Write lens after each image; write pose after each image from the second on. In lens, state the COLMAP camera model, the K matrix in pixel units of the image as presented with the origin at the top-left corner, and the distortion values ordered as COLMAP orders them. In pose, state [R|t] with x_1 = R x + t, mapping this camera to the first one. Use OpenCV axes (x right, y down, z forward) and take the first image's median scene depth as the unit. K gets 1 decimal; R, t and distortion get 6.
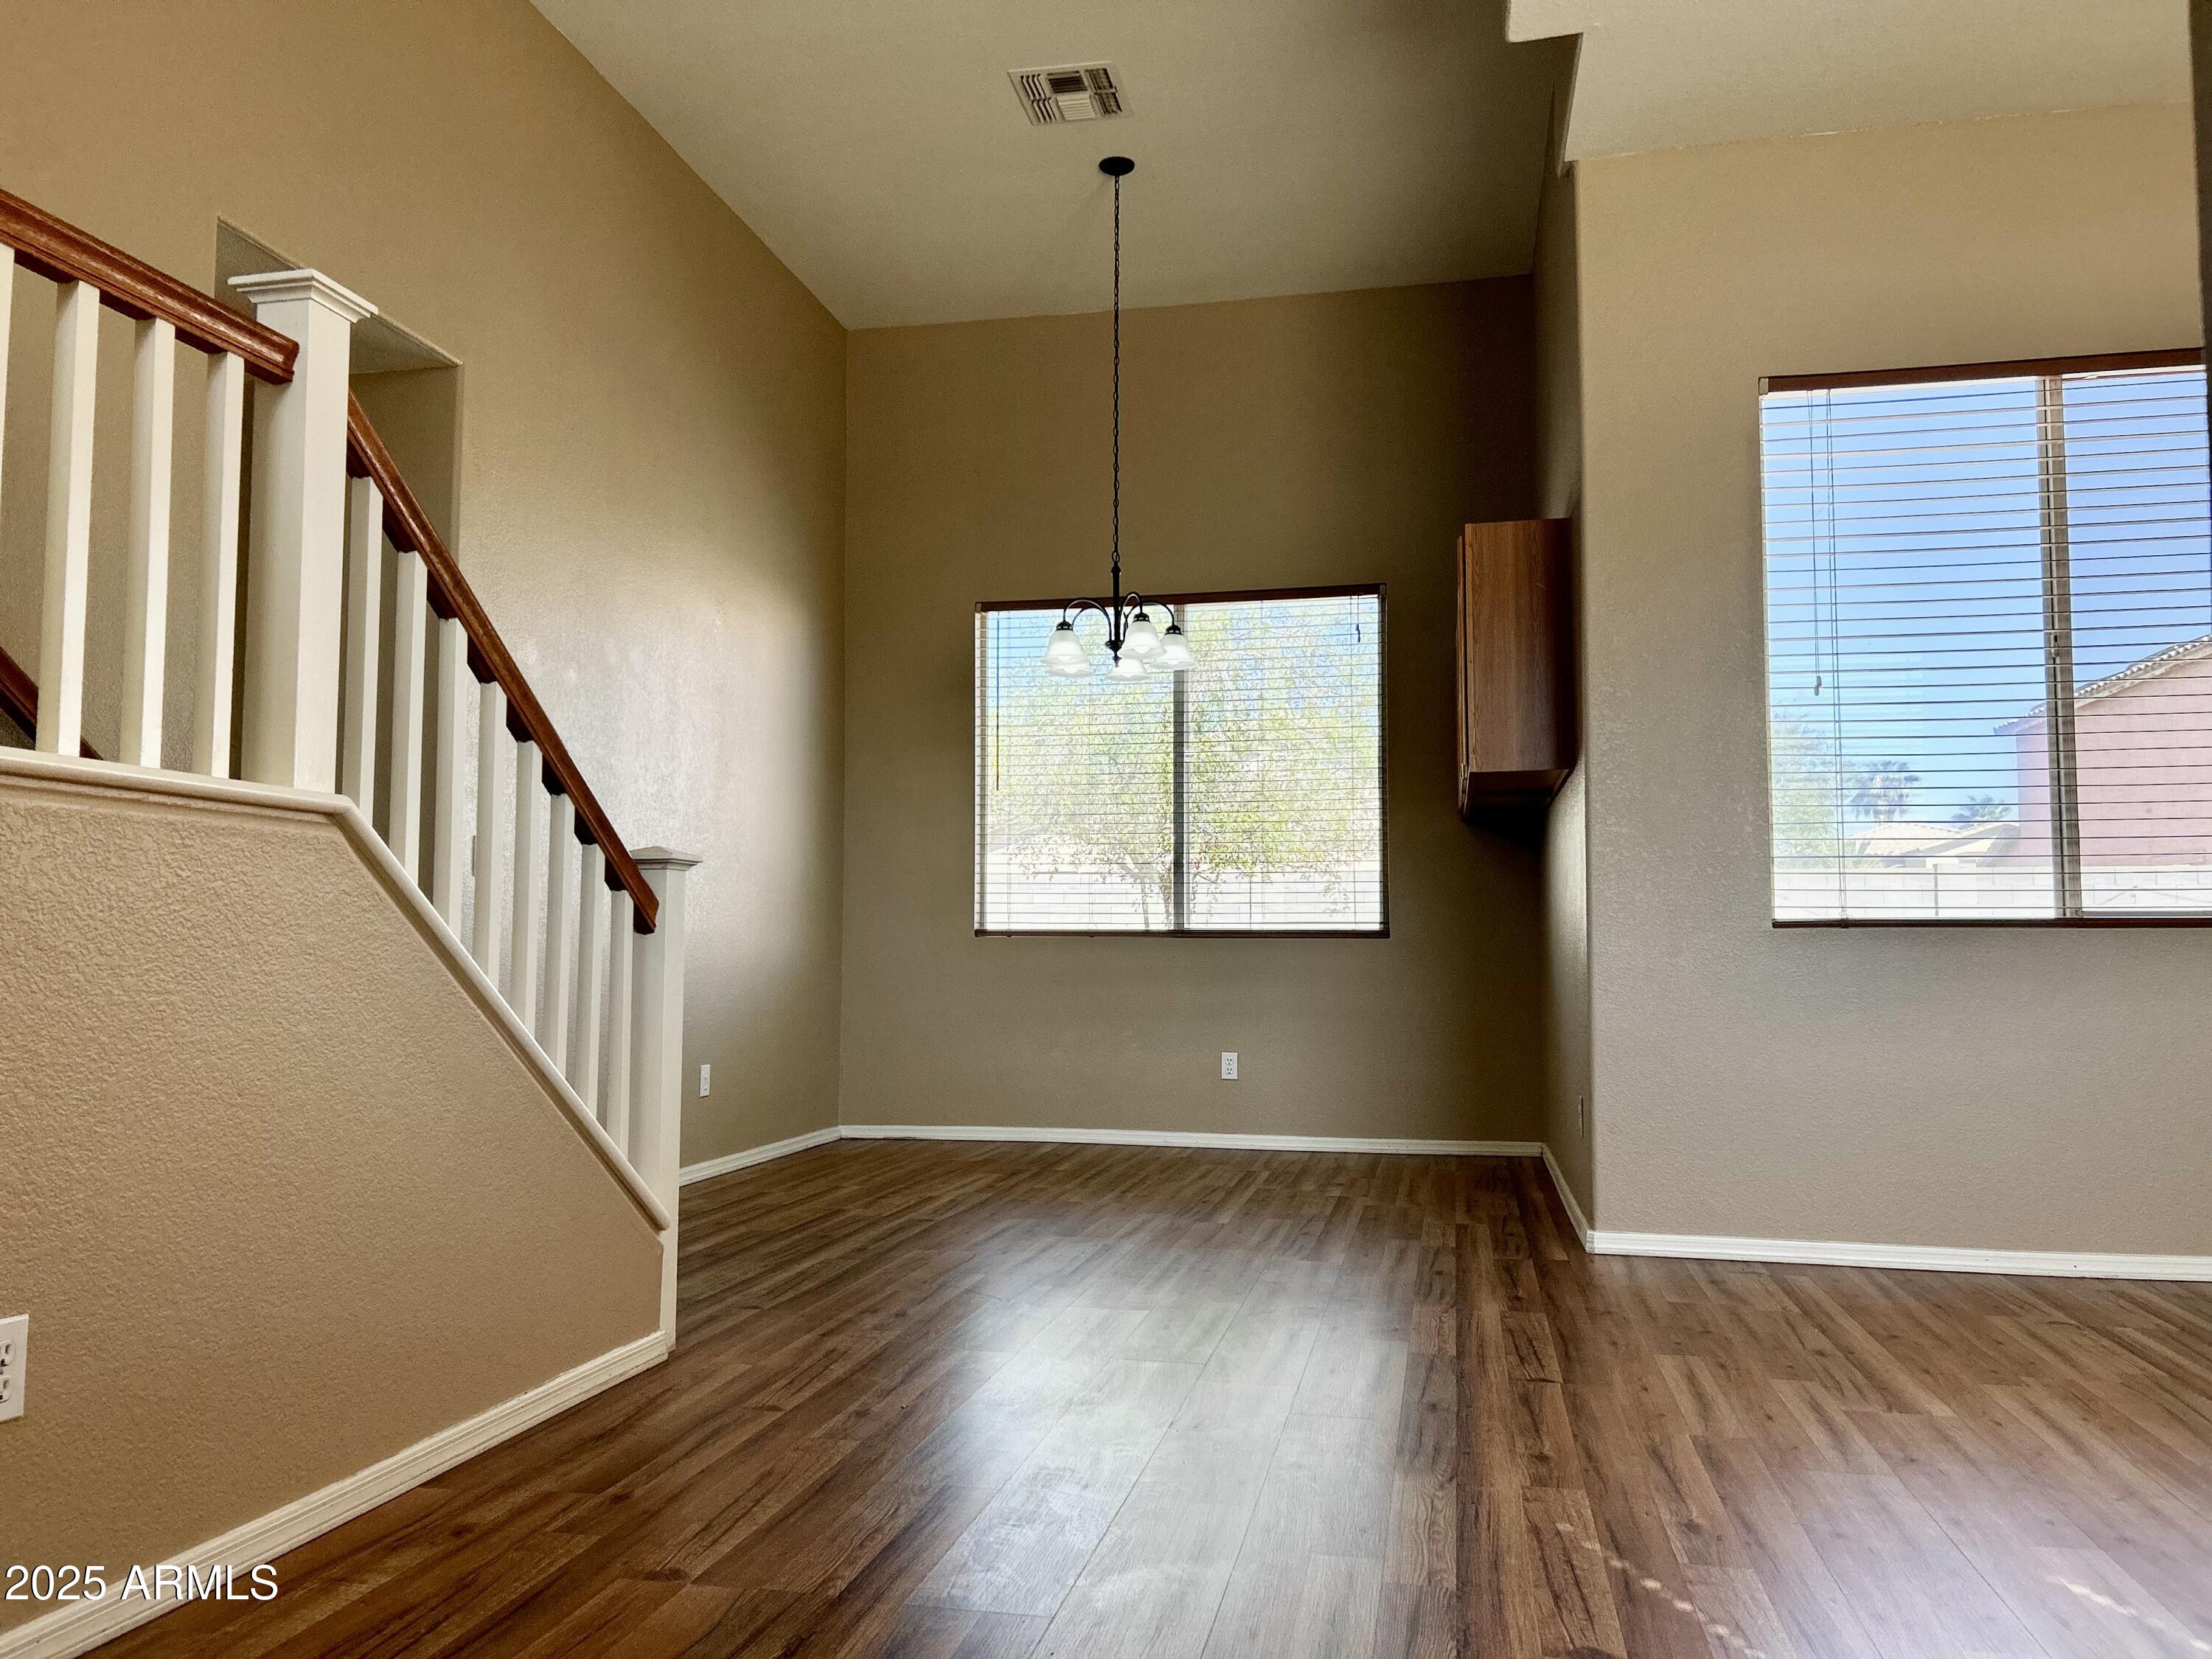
lens RADIAL K [[1665.0, 0, 1099.7], [0, 1665.0, 824.8], [0, 0, 1]] dist [0.033179, -0.006882]
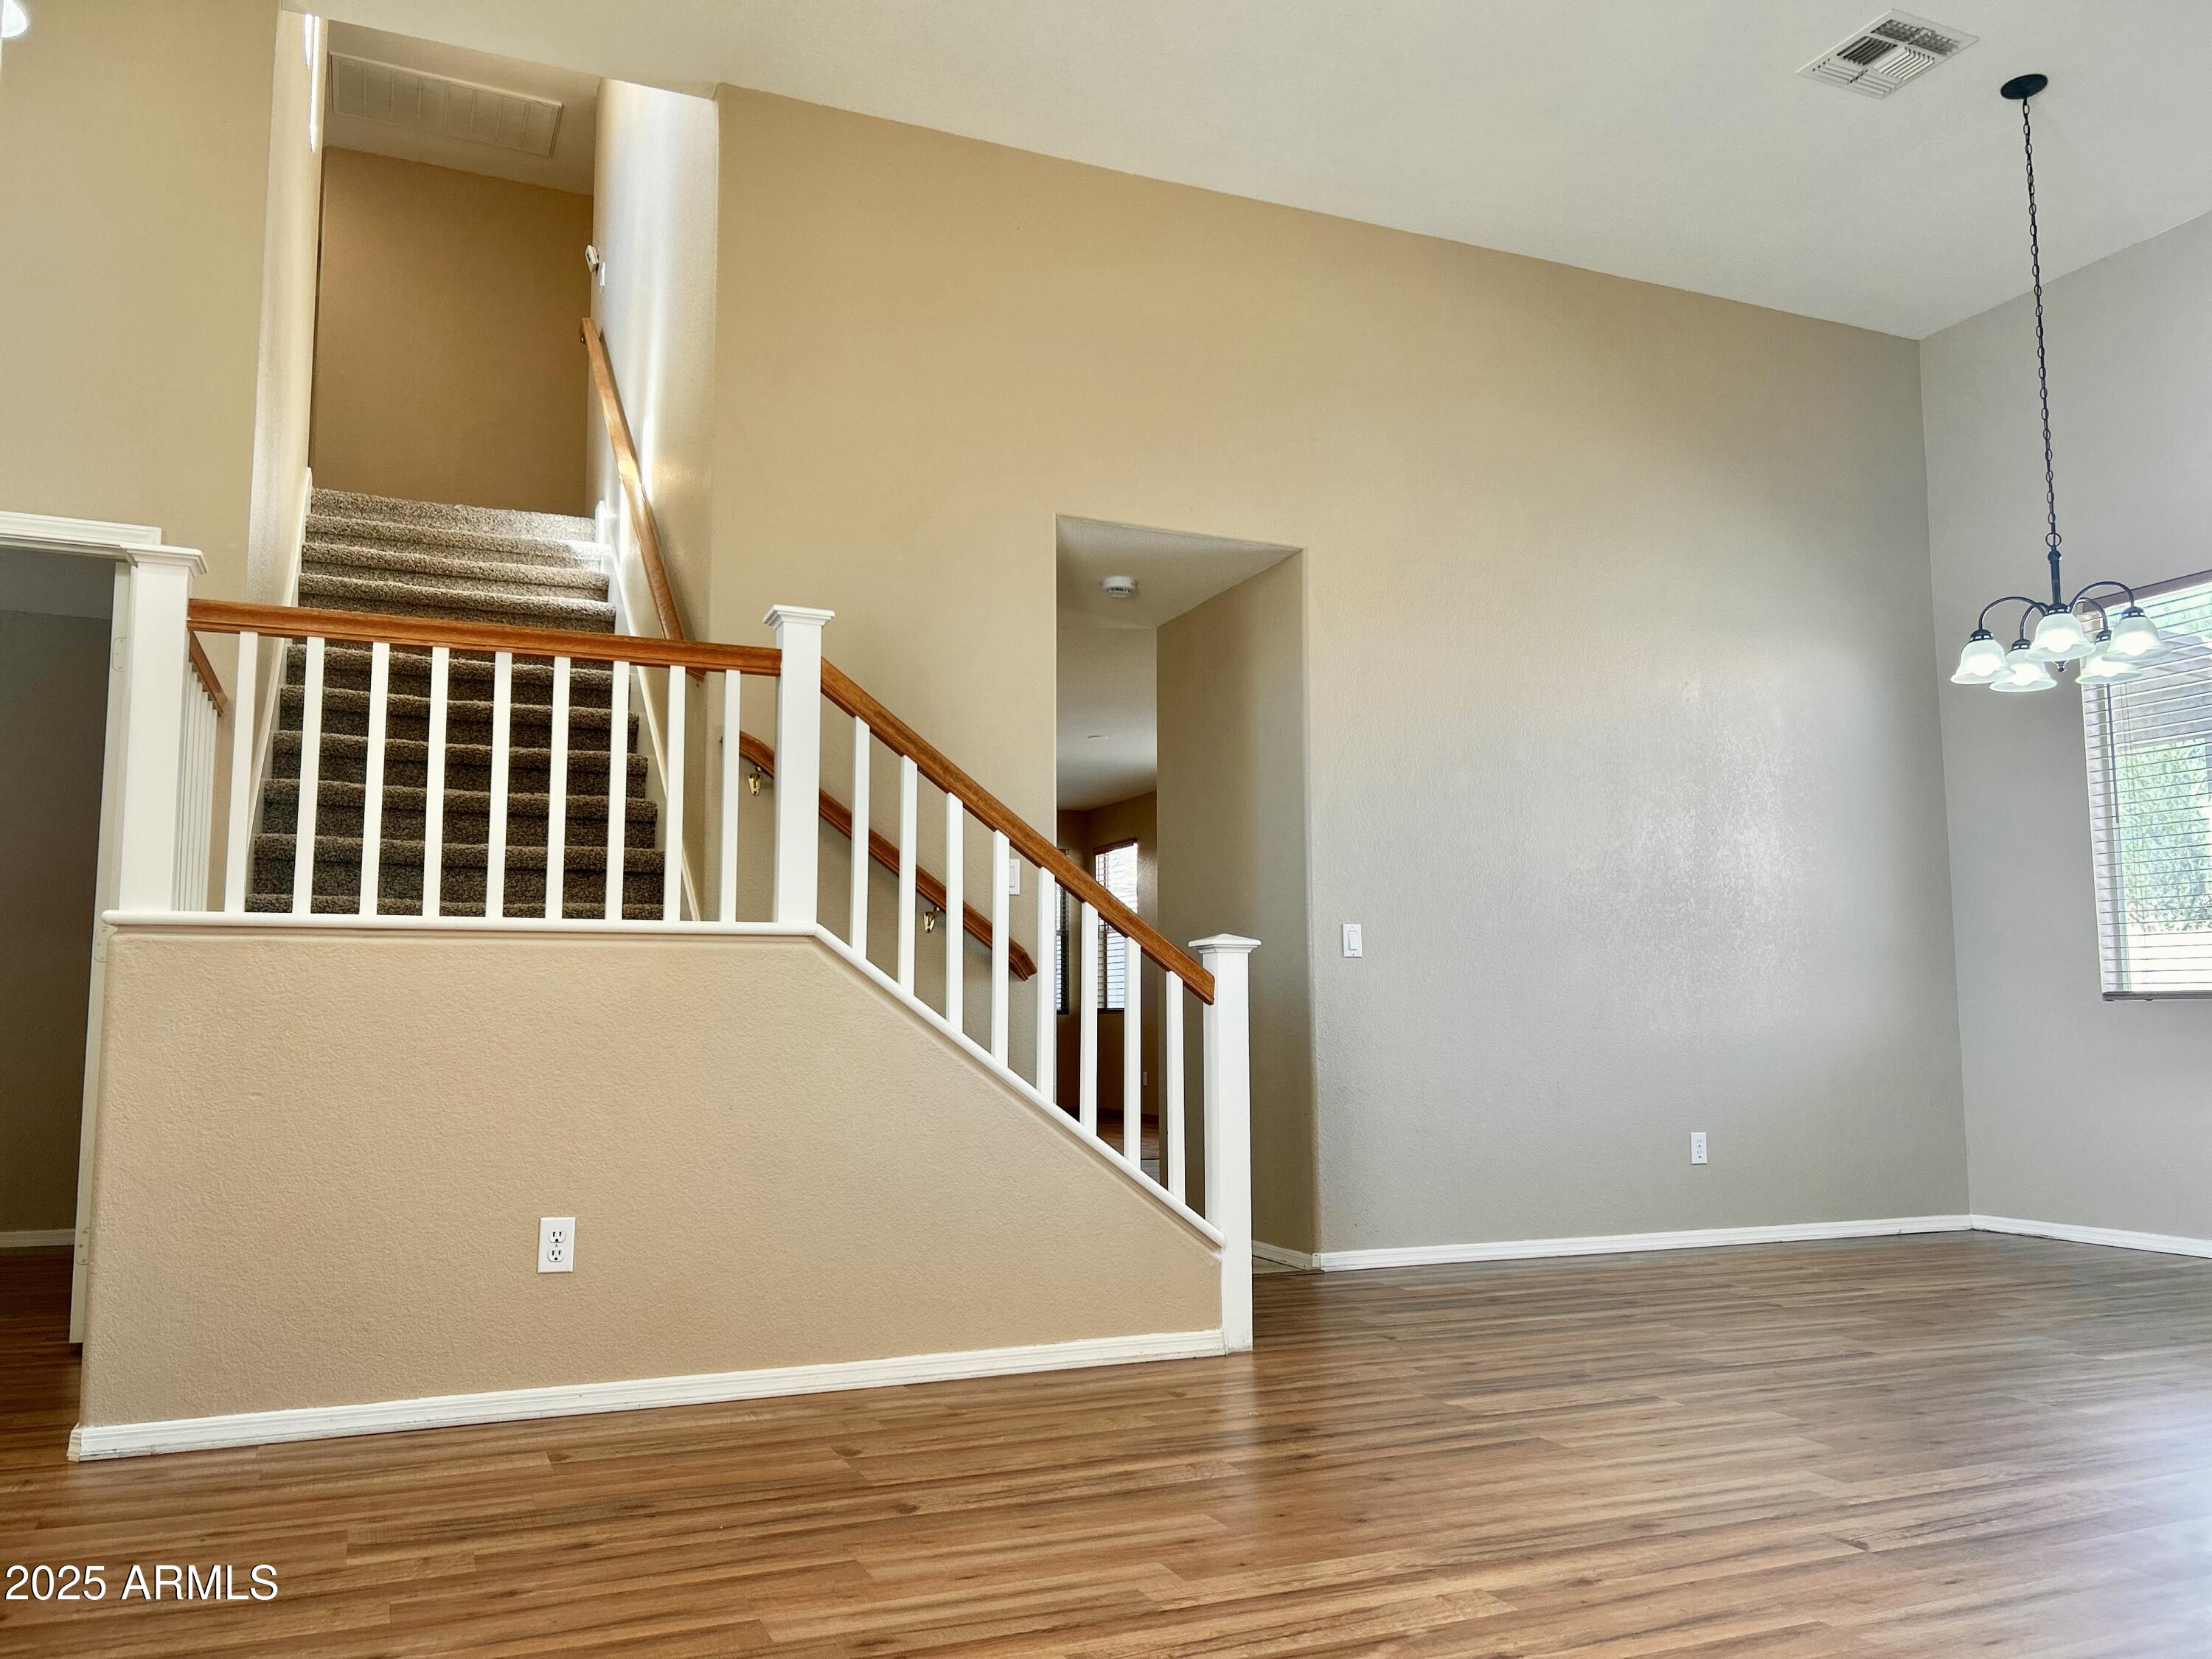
lens RADIAL K [[1665.0, 0, 1101.4], [0, 1665.0, 832.6], [0, 0, 1]] dist [0.033179, -0.006882]
pose [[0.585500, -0.094380, -0.805160, 0.425832], [0.067173, 0.995433, -0.067836, 0.008753], [0.807885, -0.014368, 0.589166, 0.126802]]
